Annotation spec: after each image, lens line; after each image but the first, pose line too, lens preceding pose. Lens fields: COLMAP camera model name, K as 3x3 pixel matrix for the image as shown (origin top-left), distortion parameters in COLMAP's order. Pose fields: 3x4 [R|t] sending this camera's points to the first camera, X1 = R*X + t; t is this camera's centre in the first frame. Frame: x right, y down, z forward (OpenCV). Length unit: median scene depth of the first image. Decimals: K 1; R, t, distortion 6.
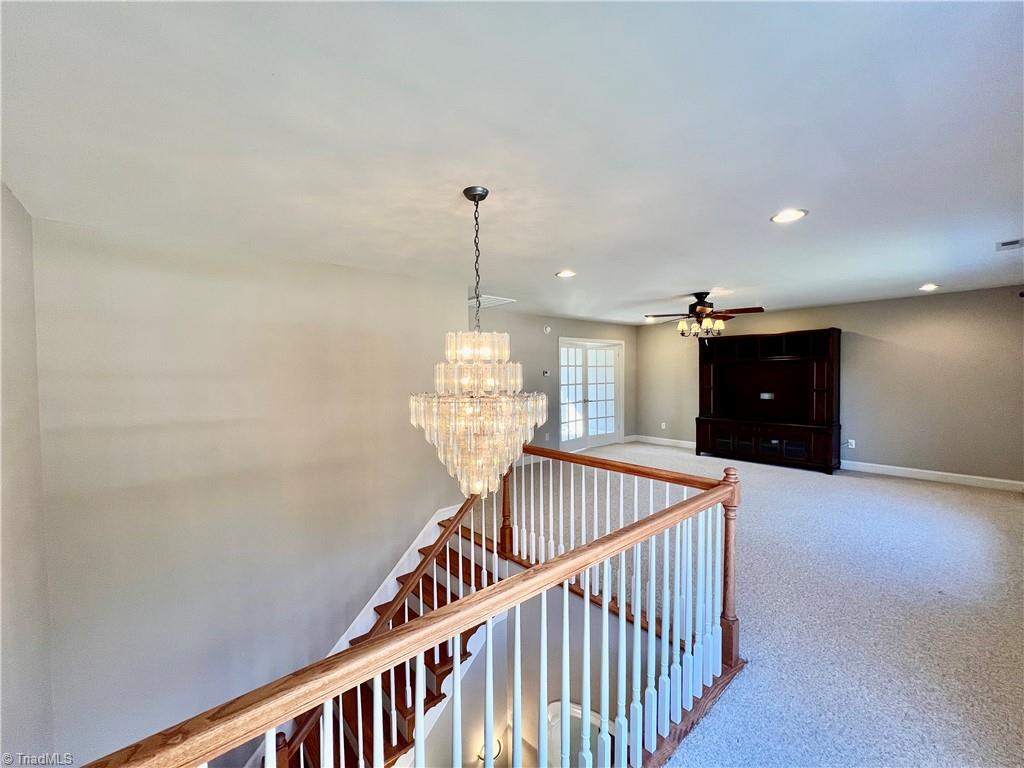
lens RADIAL K [[409.6, 0, 508.9], [0, 409.6, 382.8], [0, 0, 1]] dist [-0.010831, -0.000191]
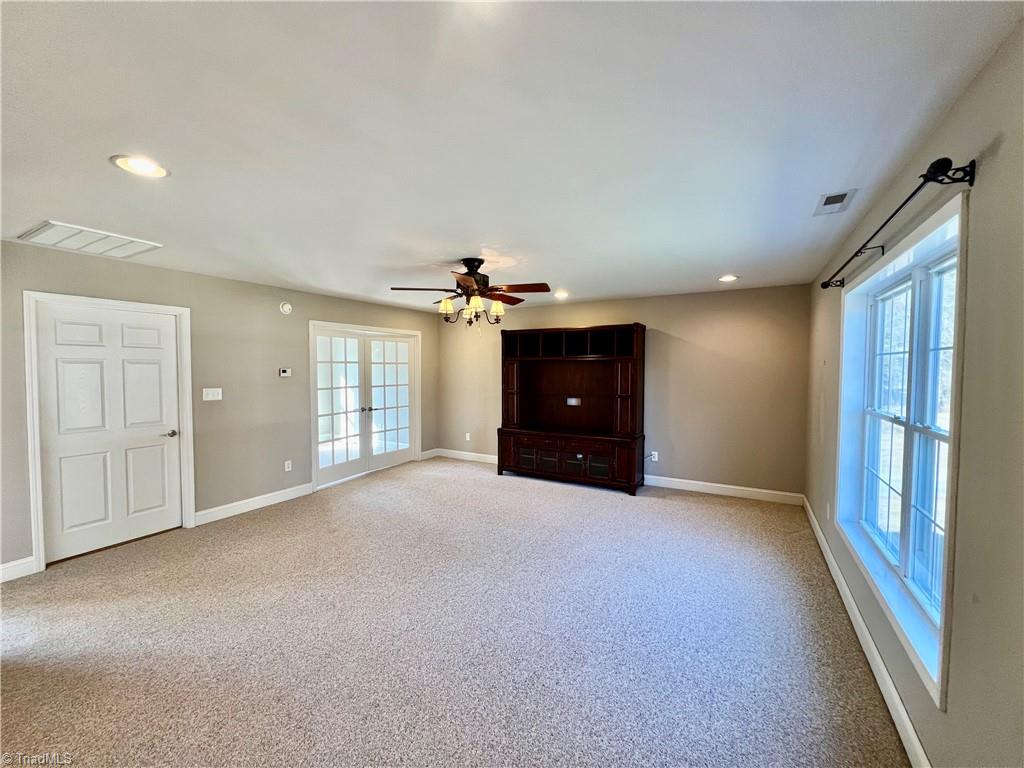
lens RADIAL K [[409.6, 0, 513.1], [0, 409.6, 383.4], [0, 0, 1]] dist [-0.010831, -0.000191]
pose [[0.937592, -0.002445, 0.347729, 0.217570], [-0.001883, 0.999925, 0.012110, -0.015486], [-0.347732, -0.012009, 0.937517, 0.243563]]
